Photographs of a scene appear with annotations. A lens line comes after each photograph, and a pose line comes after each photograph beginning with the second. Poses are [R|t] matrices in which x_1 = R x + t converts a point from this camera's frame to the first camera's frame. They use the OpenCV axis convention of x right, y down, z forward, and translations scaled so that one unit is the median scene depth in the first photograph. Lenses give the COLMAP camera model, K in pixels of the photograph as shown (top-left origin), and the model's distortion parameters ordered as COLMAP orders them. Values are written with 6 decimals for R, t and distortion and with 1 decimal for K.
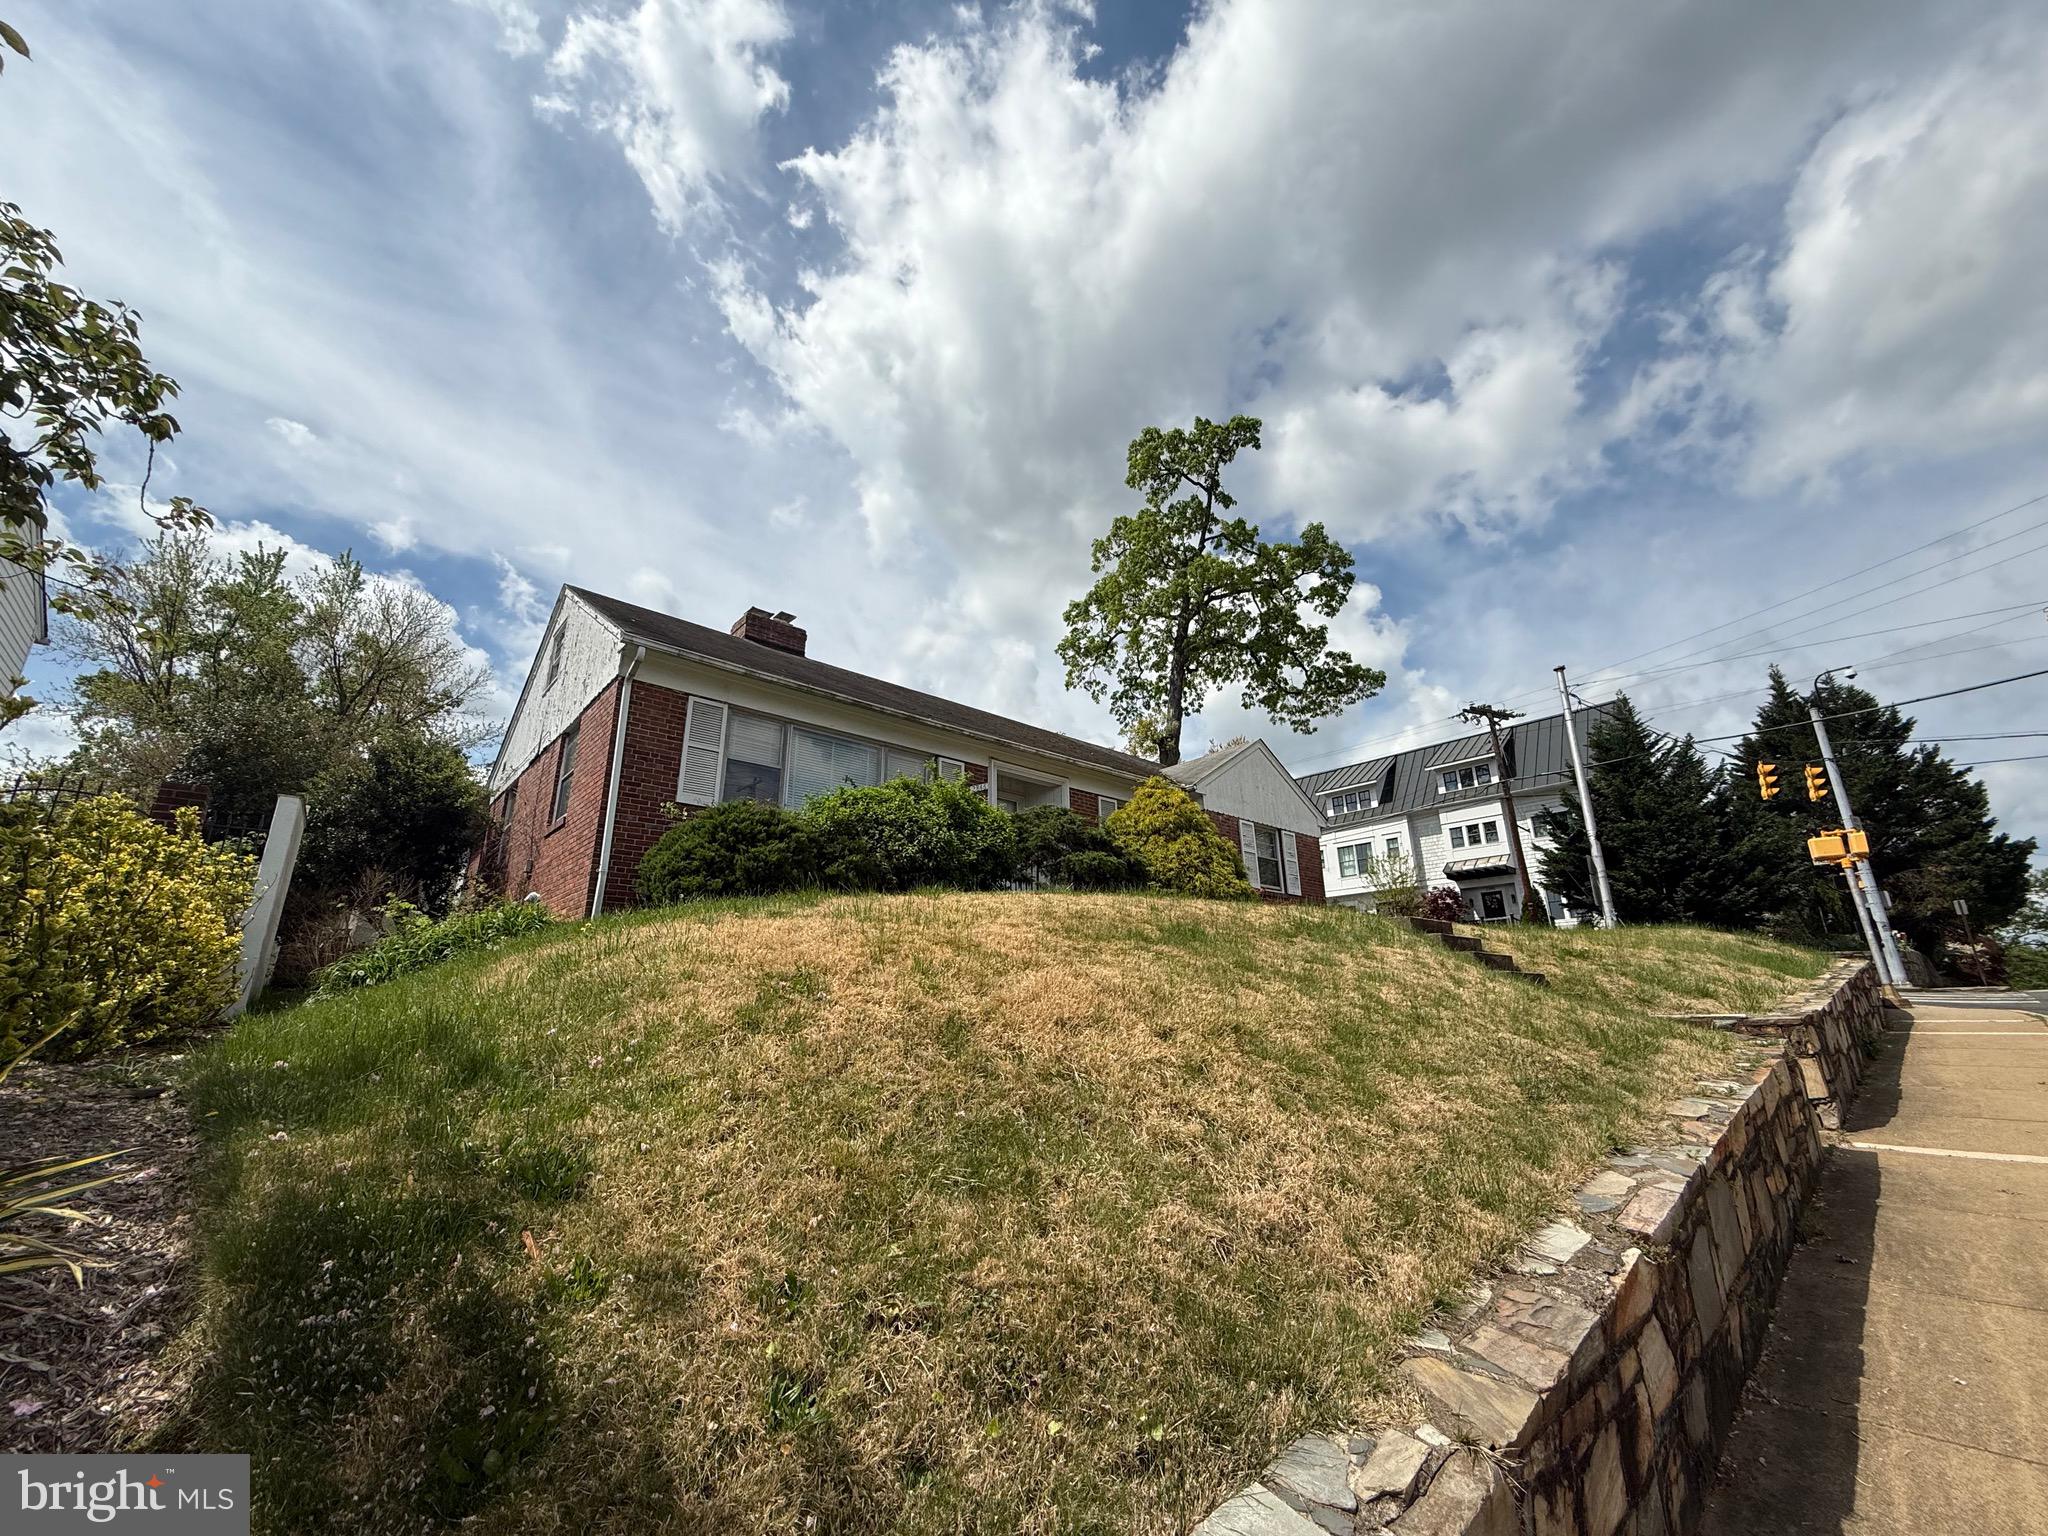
lens RADIAL K [[825.3, 0, 1026.8], [0, 825.3, 768.7], [0, 0, 1]] dist [0.004006, 0.000083]
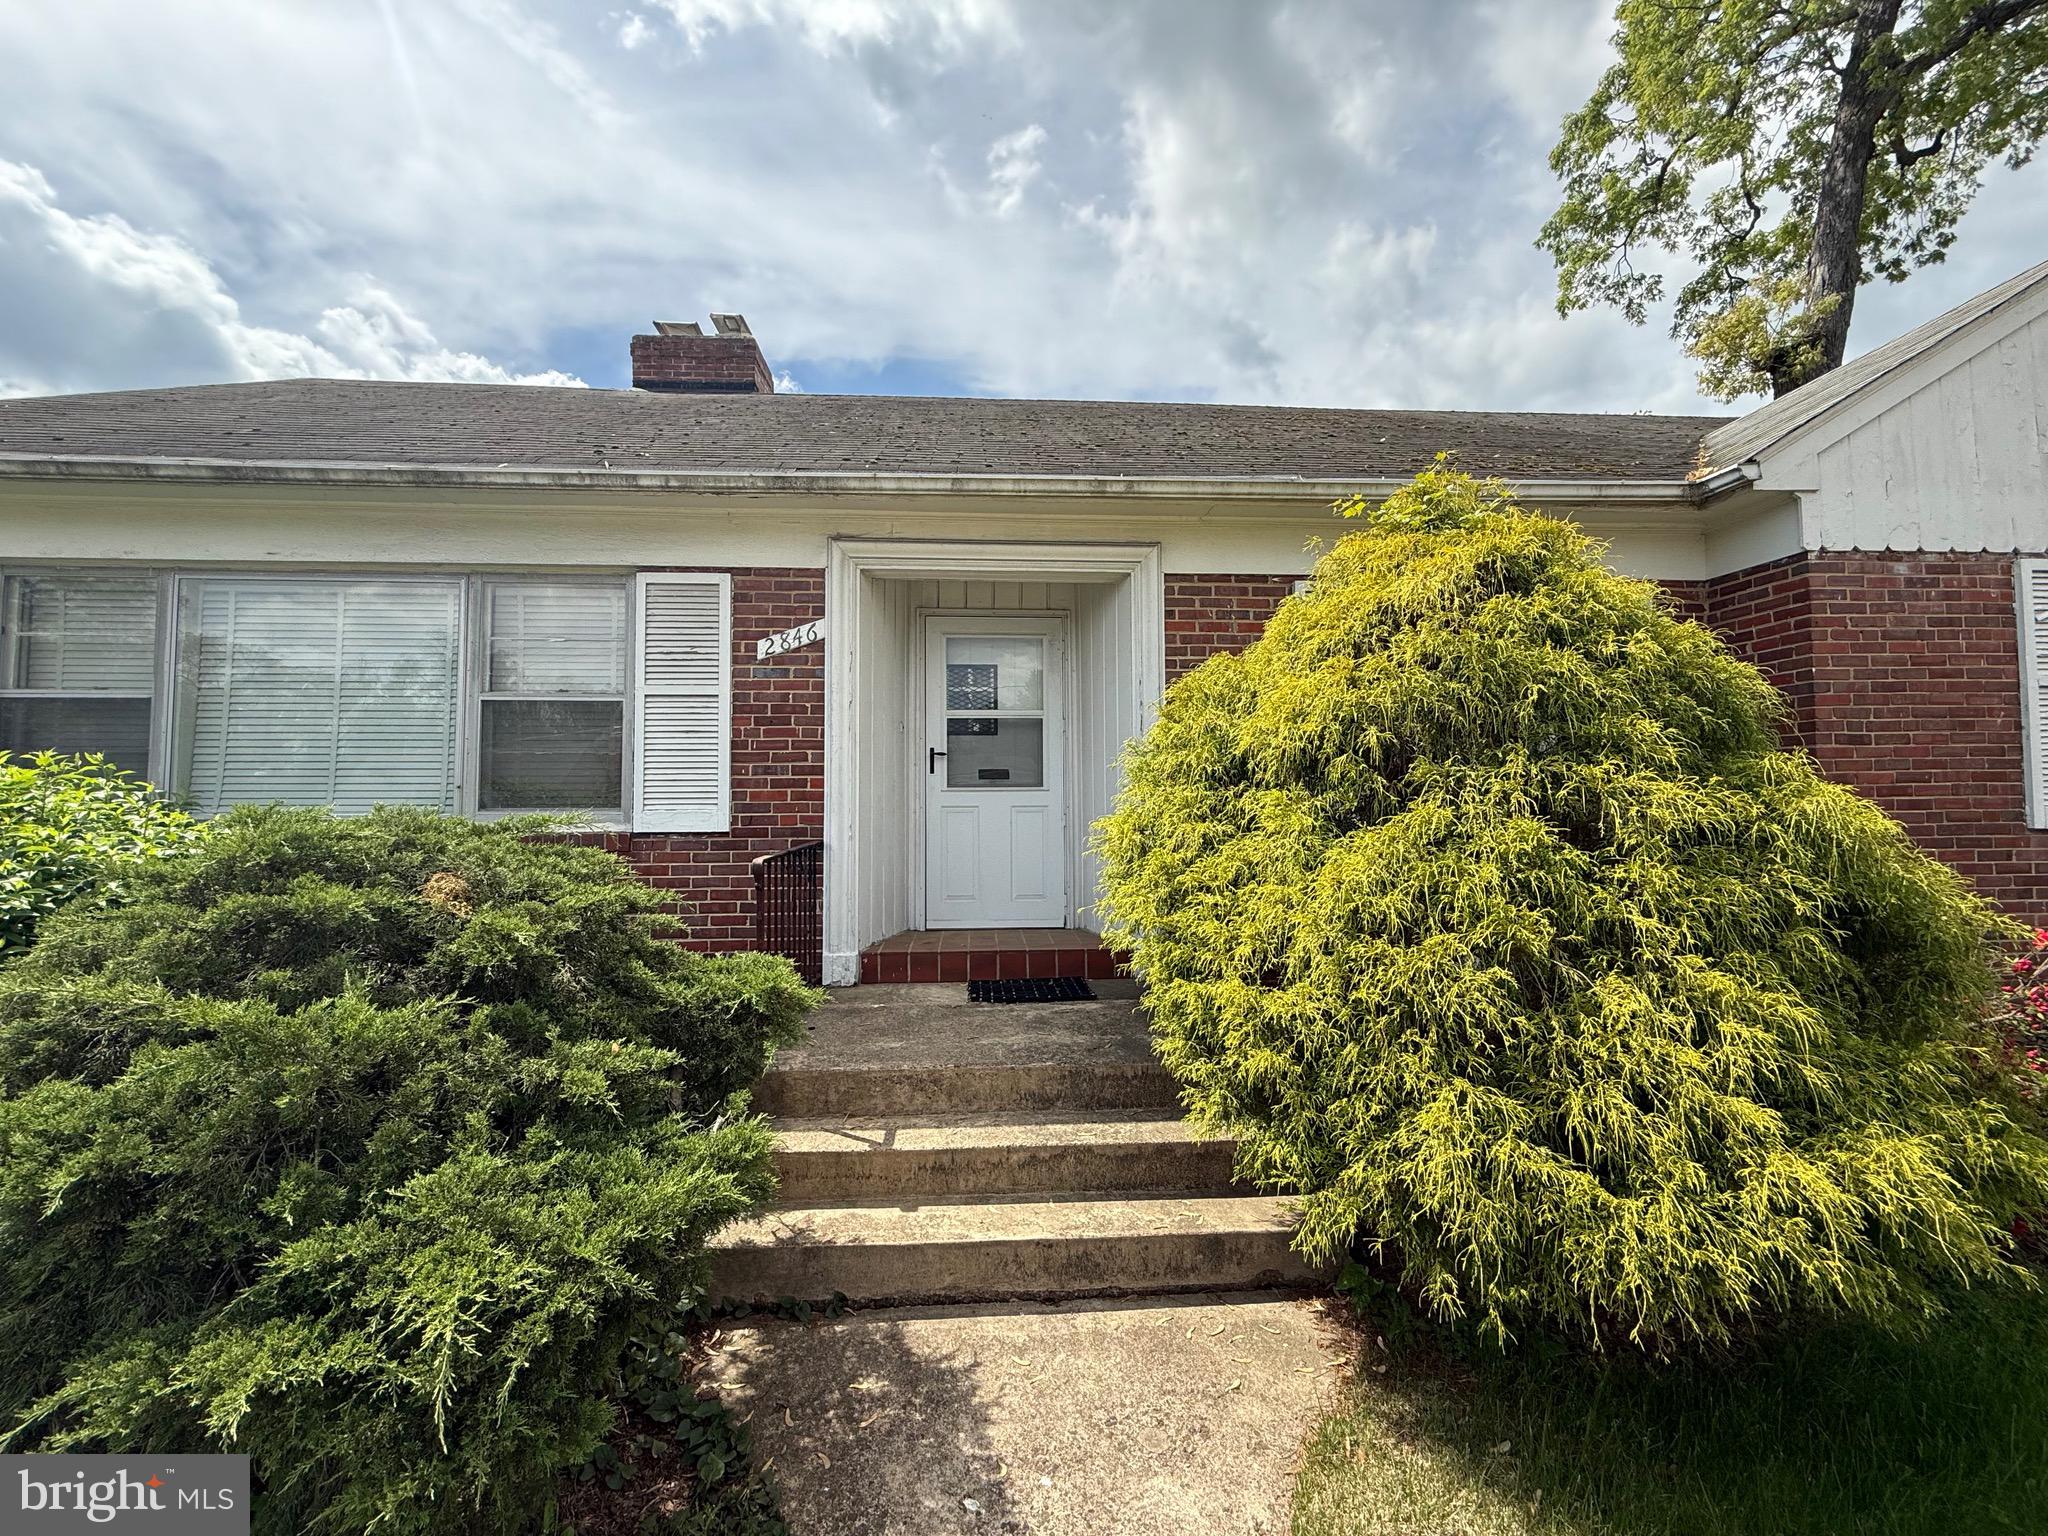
lens RADIAL K [[825.3, 0, 1020.9], [0, 825.3, 768.6], [0, 0, 1]] dist [0.004006, 0.000083]
pose [[0.788494, -0.017041, -0.614806, 0.094571], [0.179996, 0.962244, 0.204175, 0.009151], [0.588115, -0.271653, 0.761791, 0.333297]]
